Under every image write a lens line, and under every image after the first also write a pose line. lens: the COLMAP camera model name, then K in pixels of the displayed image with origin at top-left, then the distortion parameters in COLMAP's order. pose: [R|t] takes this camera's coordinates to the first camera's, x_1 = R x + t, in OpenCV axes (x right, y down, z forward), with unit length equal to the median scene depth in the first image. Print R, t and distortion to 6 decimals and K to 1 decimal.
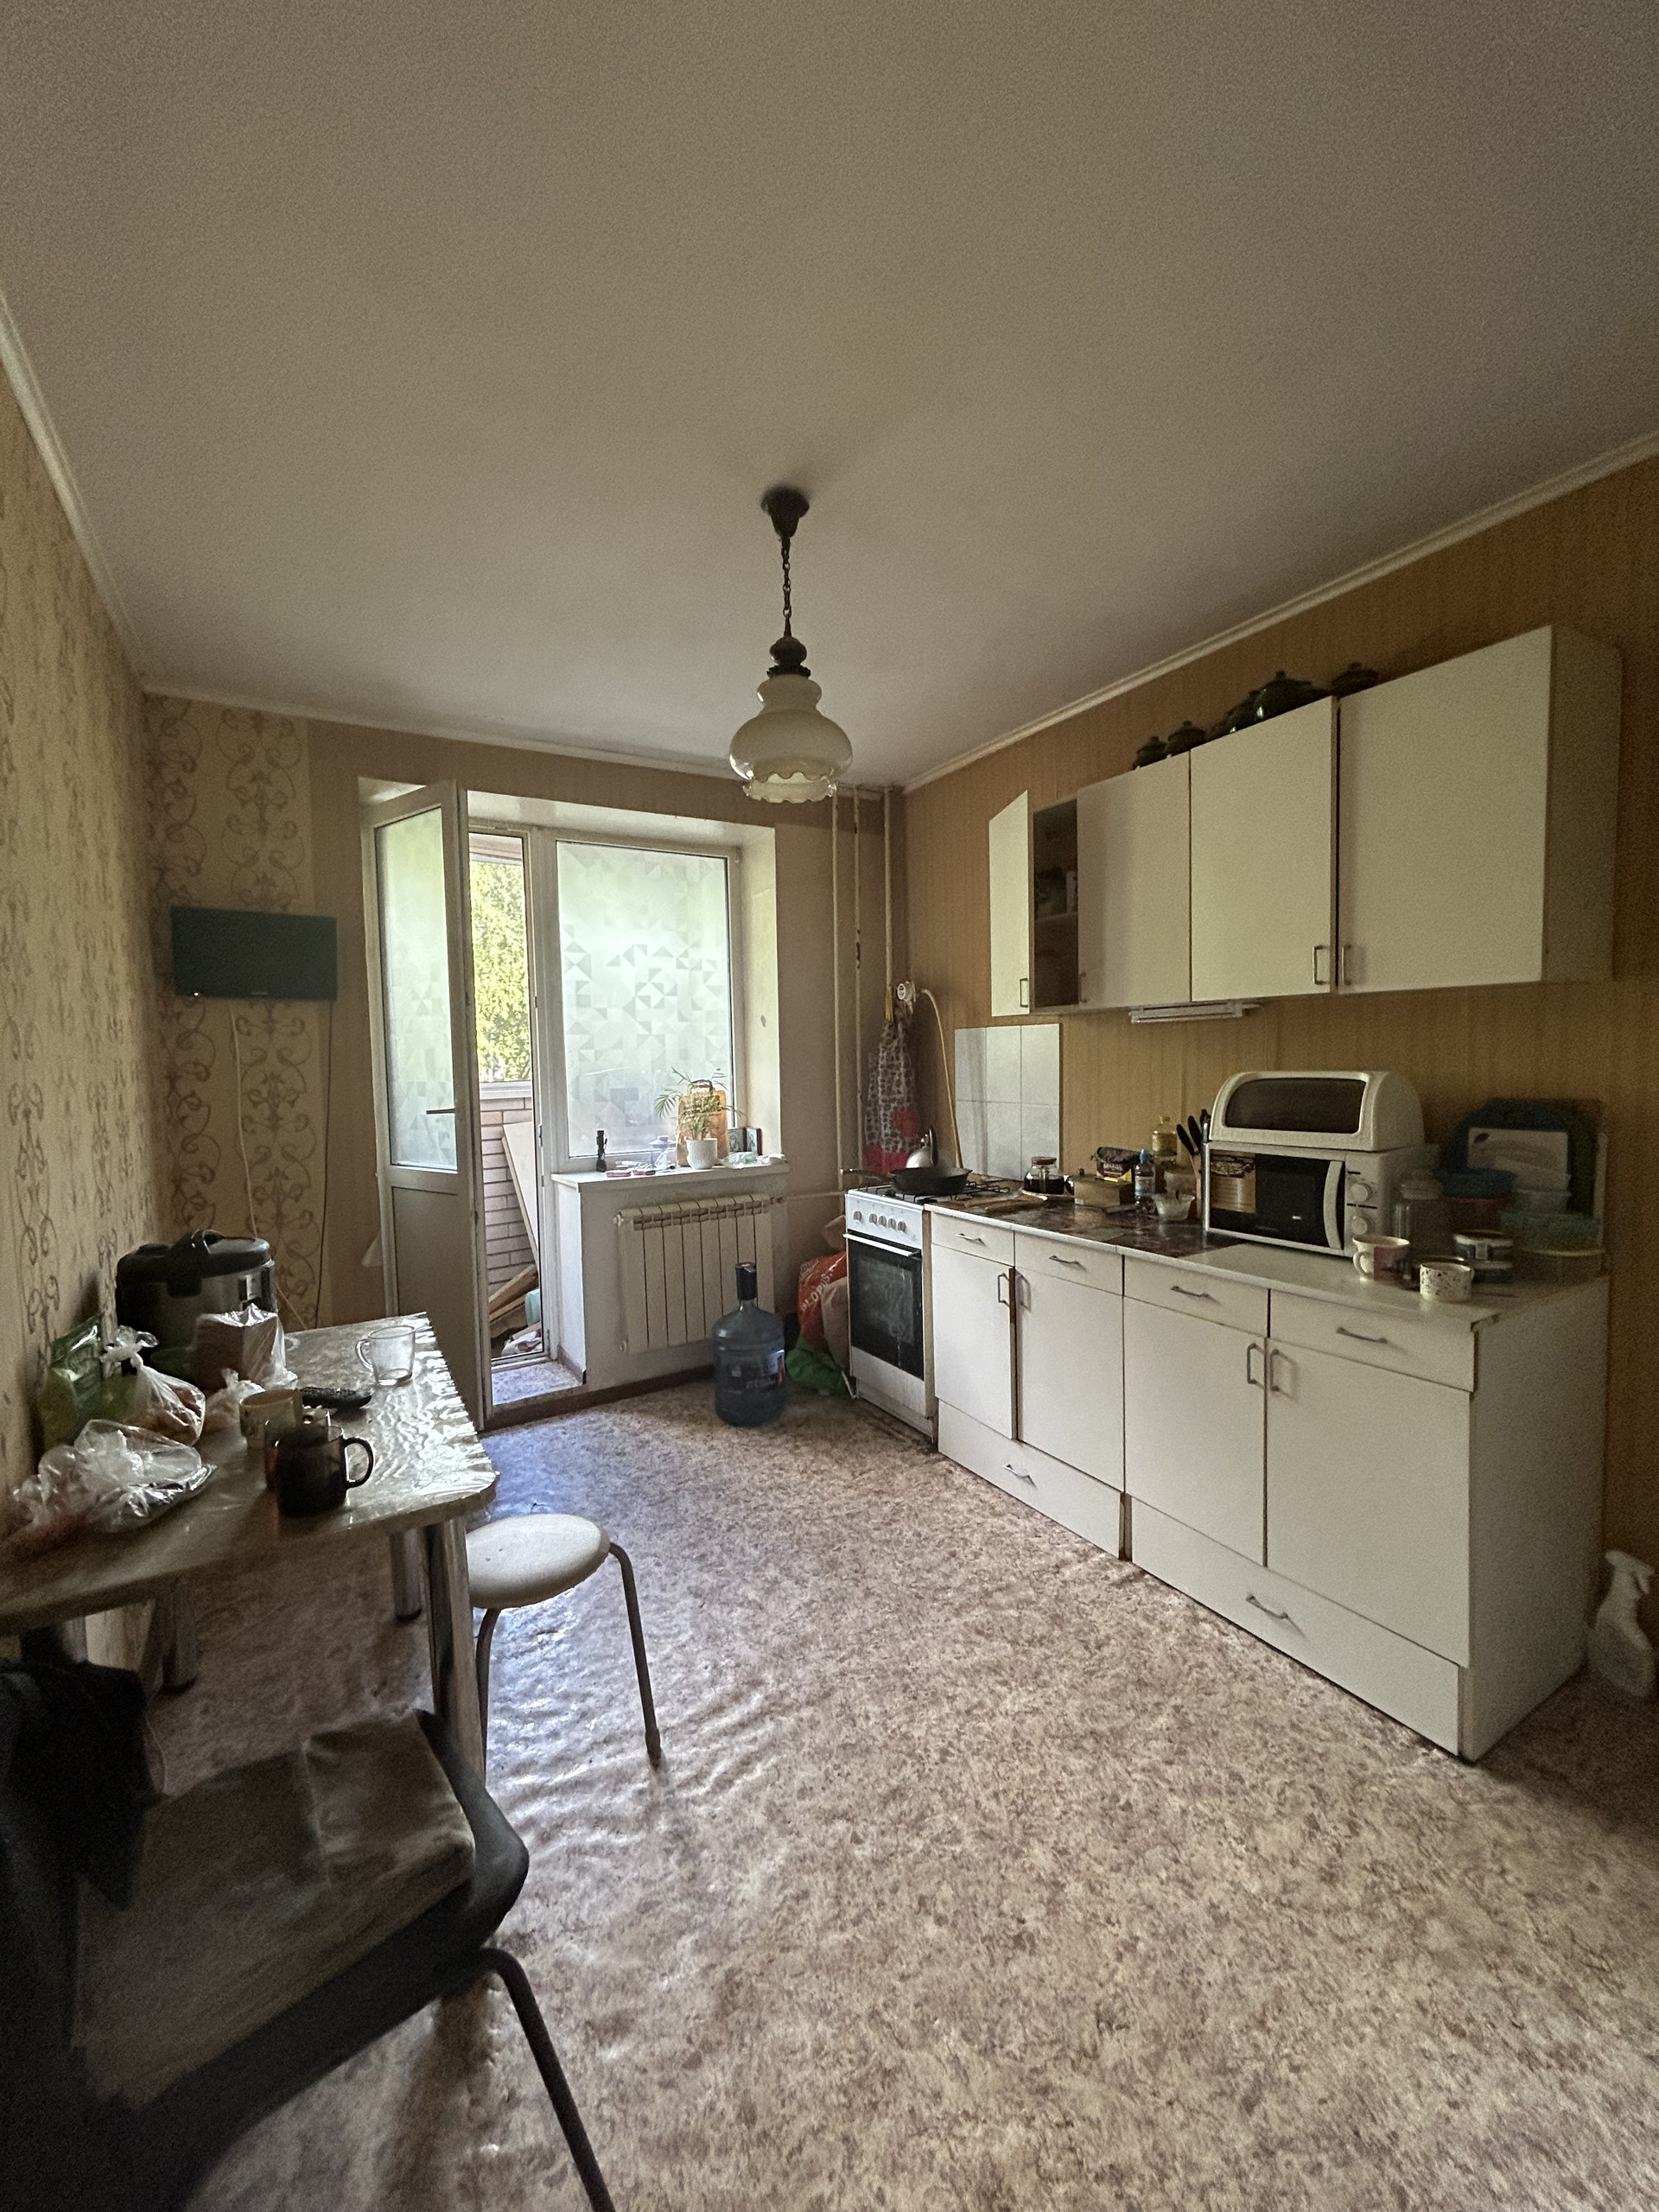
lens RADIAL K [[888.5, 0, 828.5], [0, 888.5, 1106.1], [0, 0, 1]] dist [-0.000304, -0.000059]
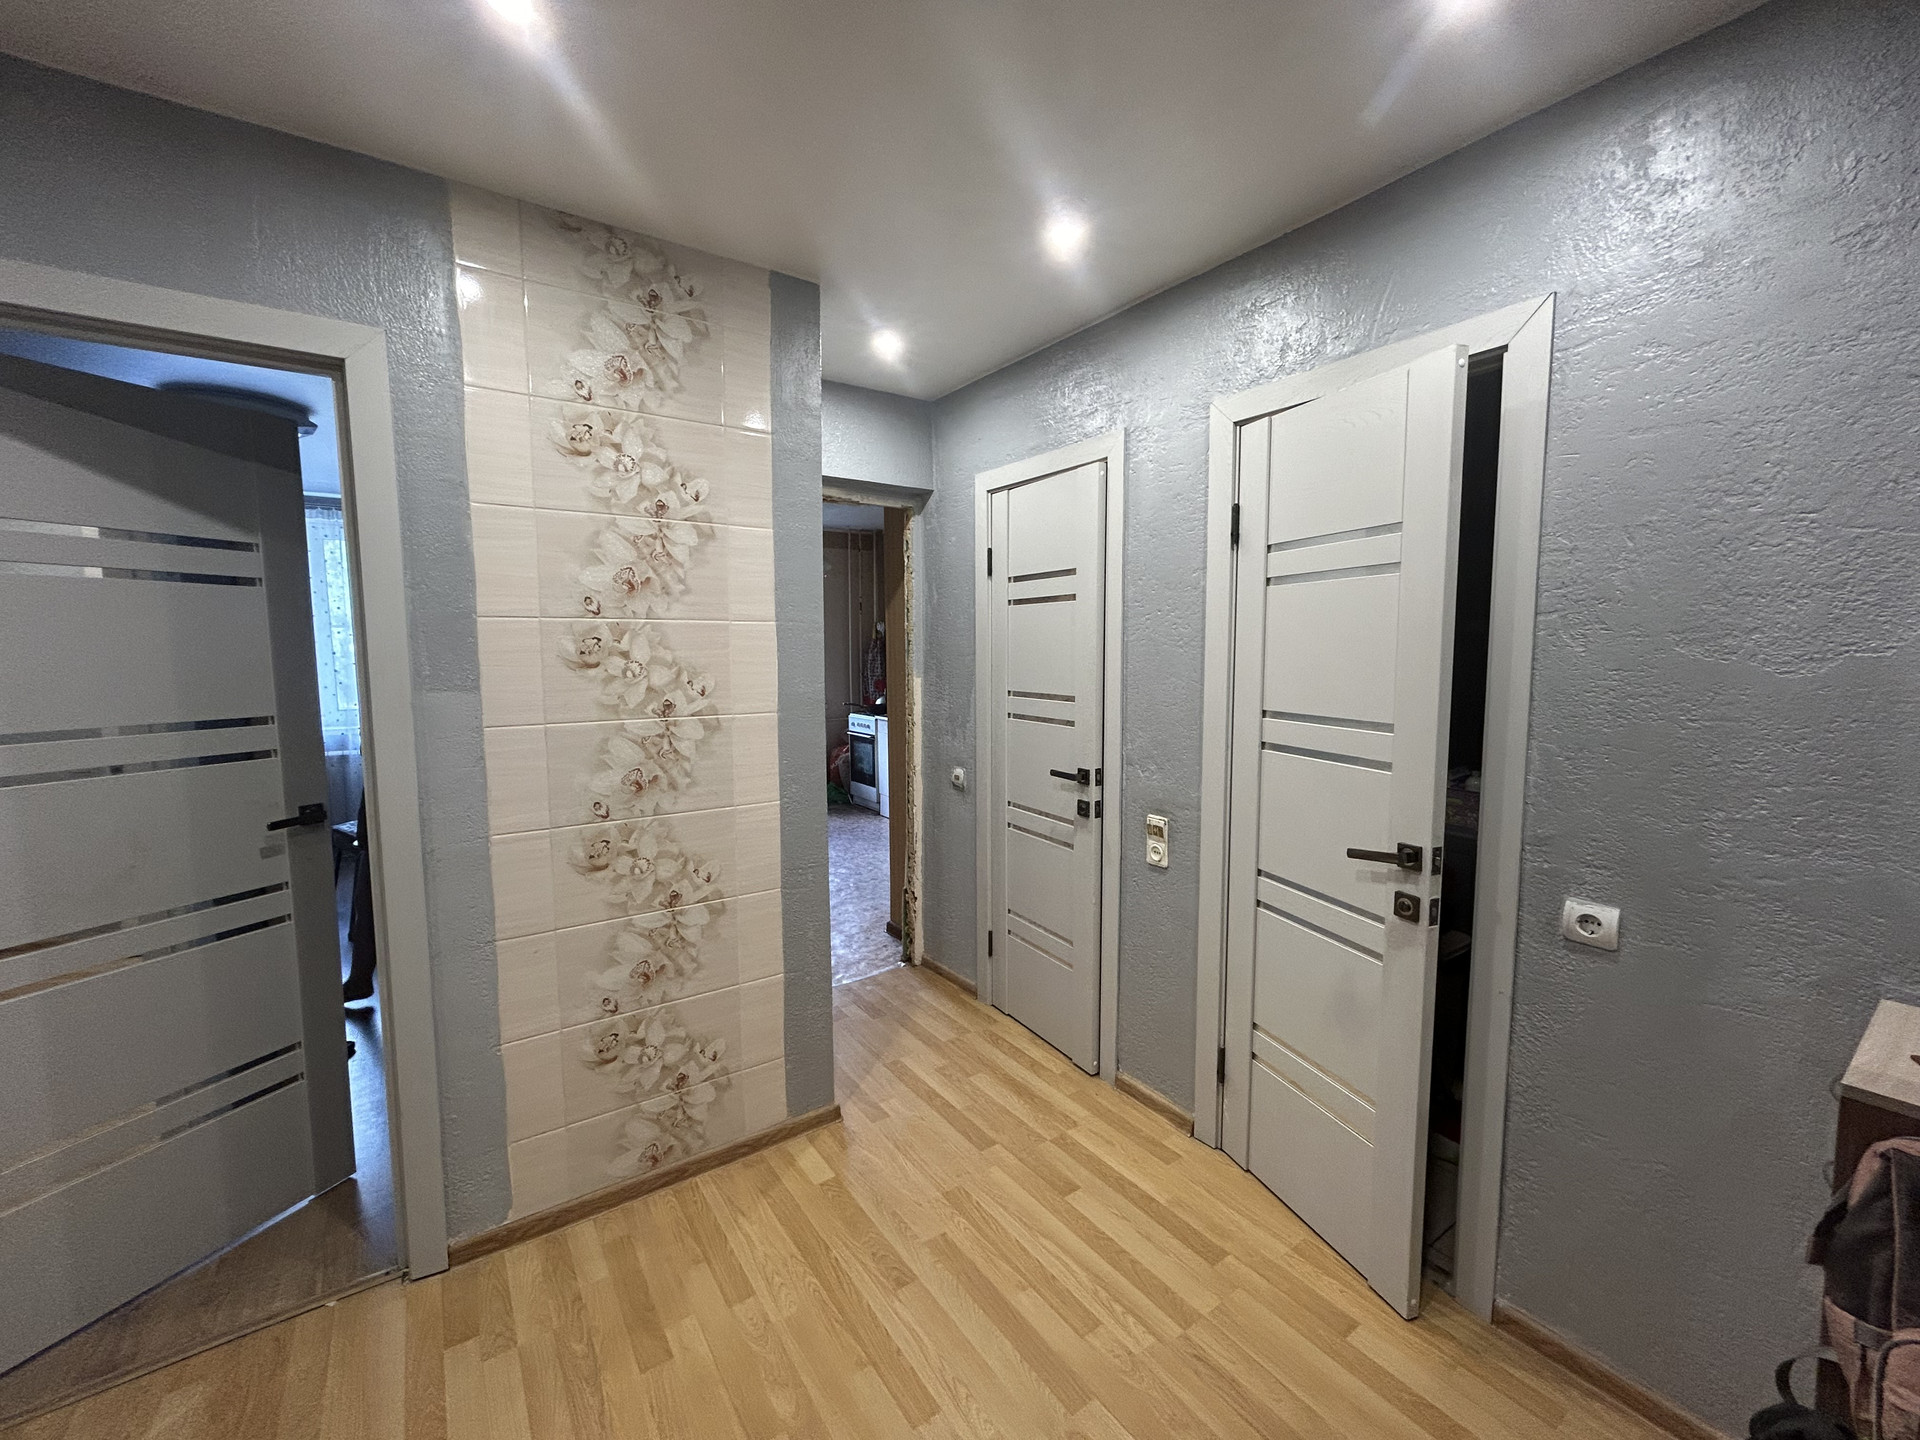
lens RADIAL K [[771.2, 0, 962.9], [0, 771.2, 719.2], [0, 0, 1]] dist [-0.000304, -0.000059]
pose [[0.997867, 0.005867, 0.065009, 0.198253], [-0.008021, 0.999426, 0.032919, 0.042972], [-0.064778, -0.033370, 0.997342, -1.091725]]
